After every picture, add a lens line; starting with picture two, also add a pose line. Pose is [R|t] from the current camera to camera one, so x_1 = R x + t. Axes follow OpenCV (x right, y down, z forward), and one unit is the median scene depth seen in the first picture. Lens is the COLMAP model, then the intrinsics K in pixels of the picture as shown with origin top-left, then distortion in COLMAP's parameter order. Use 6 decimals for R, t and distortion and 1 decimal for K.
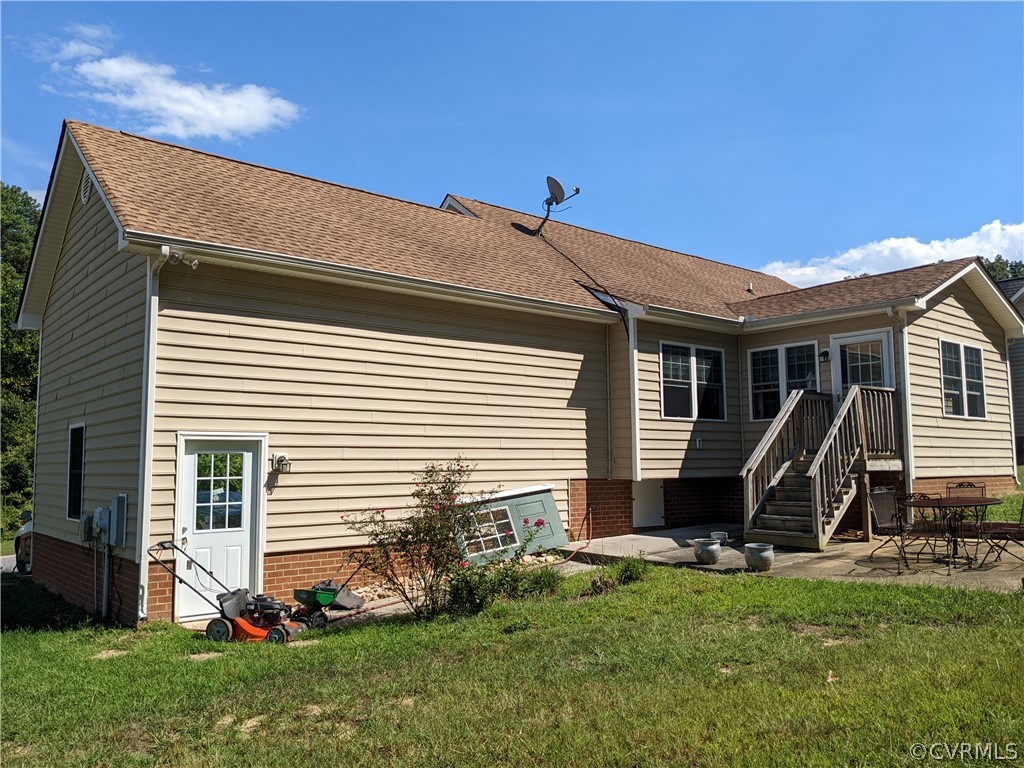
lens RADIAL K [[810.5, 0, 510.8], [0, 810.5, 383.3], [0, 0, 1]] dist [0.033089, -0.064409]
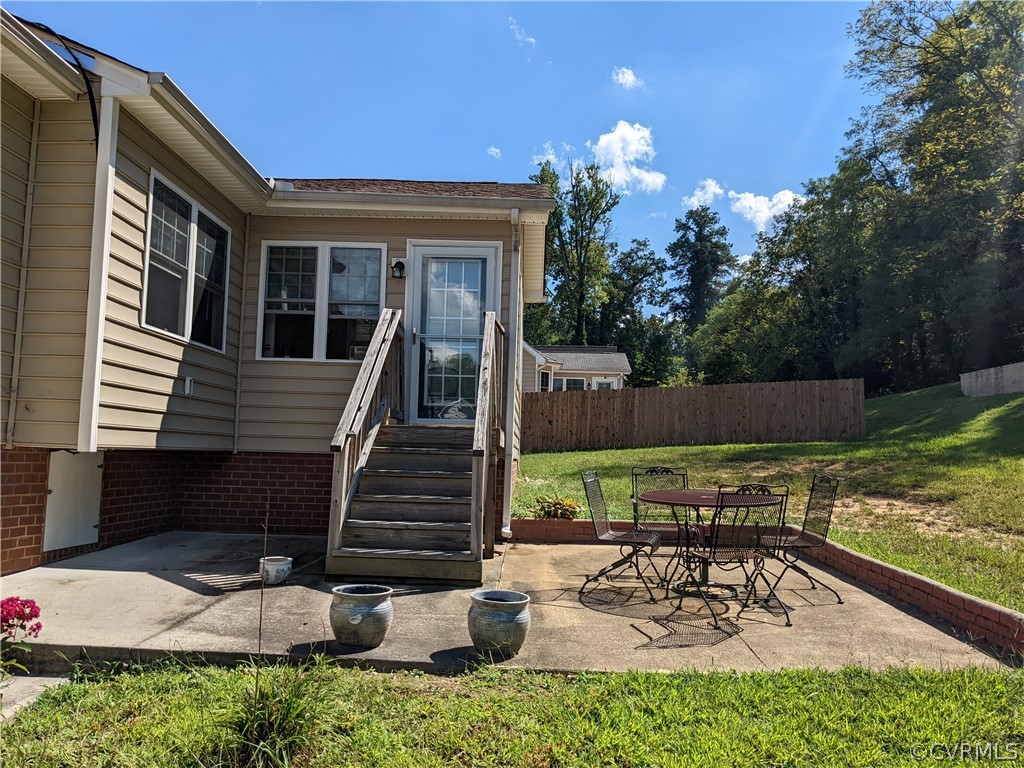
lens RADIAL K [[810.5, 0, 514.8], [0, 810.5, 381.4], [0, 0, 1]] dist [0.033089, -0.064409]
pose [[0.647265, 0.097390, 0.756018, -0.034847], [-0.110778, 0.993293, -0.033113, 0.066686], [-0.754173, -0.062317, 0.653712, 0.501700]]
